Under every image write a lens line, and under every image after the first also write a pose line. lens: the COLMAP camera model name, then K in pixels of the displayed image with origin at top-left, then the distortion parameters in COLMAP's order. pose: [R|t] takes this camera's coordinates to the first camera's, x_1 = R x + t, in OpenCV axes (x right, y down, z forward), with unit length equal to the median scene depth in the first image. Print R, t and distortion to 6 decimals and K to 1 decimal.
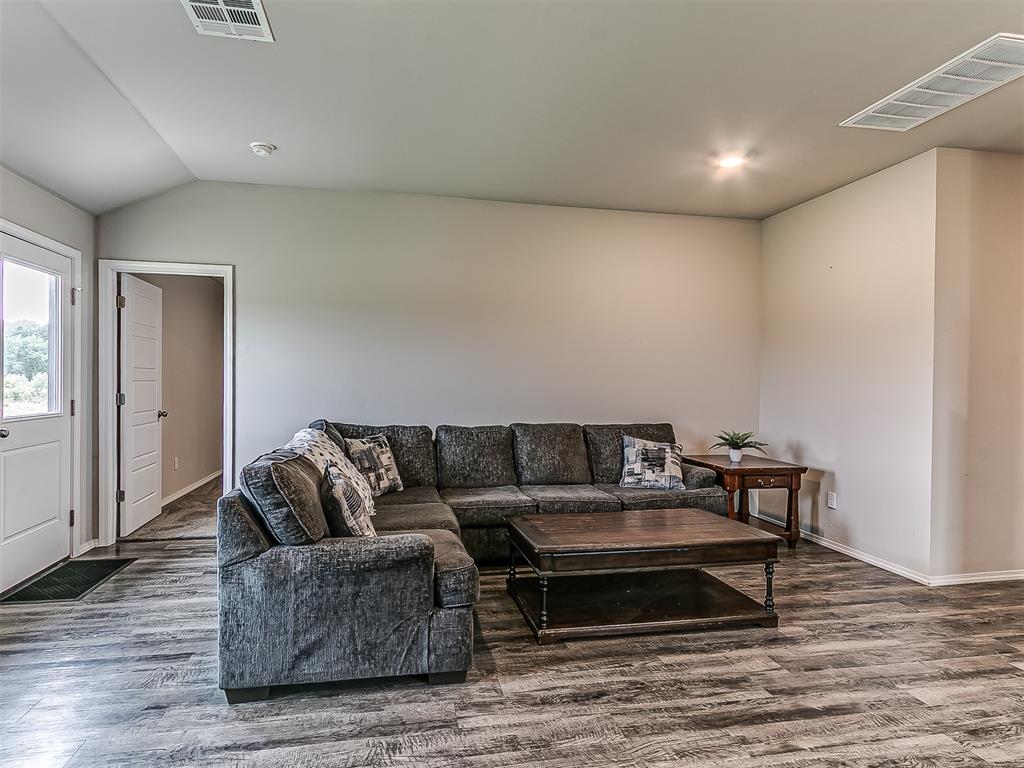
lens RADIAL K [[584.3, 0, 507.0], [0, 584.3, 387.3], [0, 0, 1]] dist [0.007819, -0.004337]
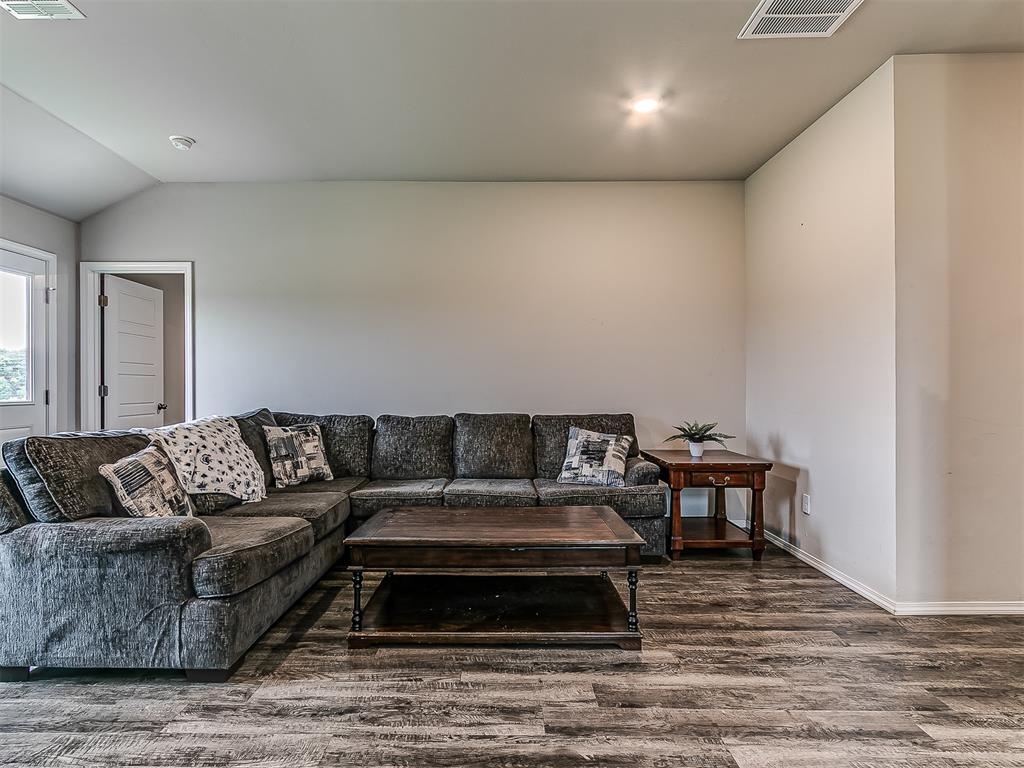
lens RADIAL K [[569.7, 0, 514.9], [0, 569.7, 387.8], [0, 0, 1]] dist [0.007126, -0.003338]
pose [[0.980061, -0.009289, -0.198480, 0.377544], [0.007017, 0.999902, -0.012146, 0.042452], [0.198573, 0.010511, 0.980030, 0.148859]]
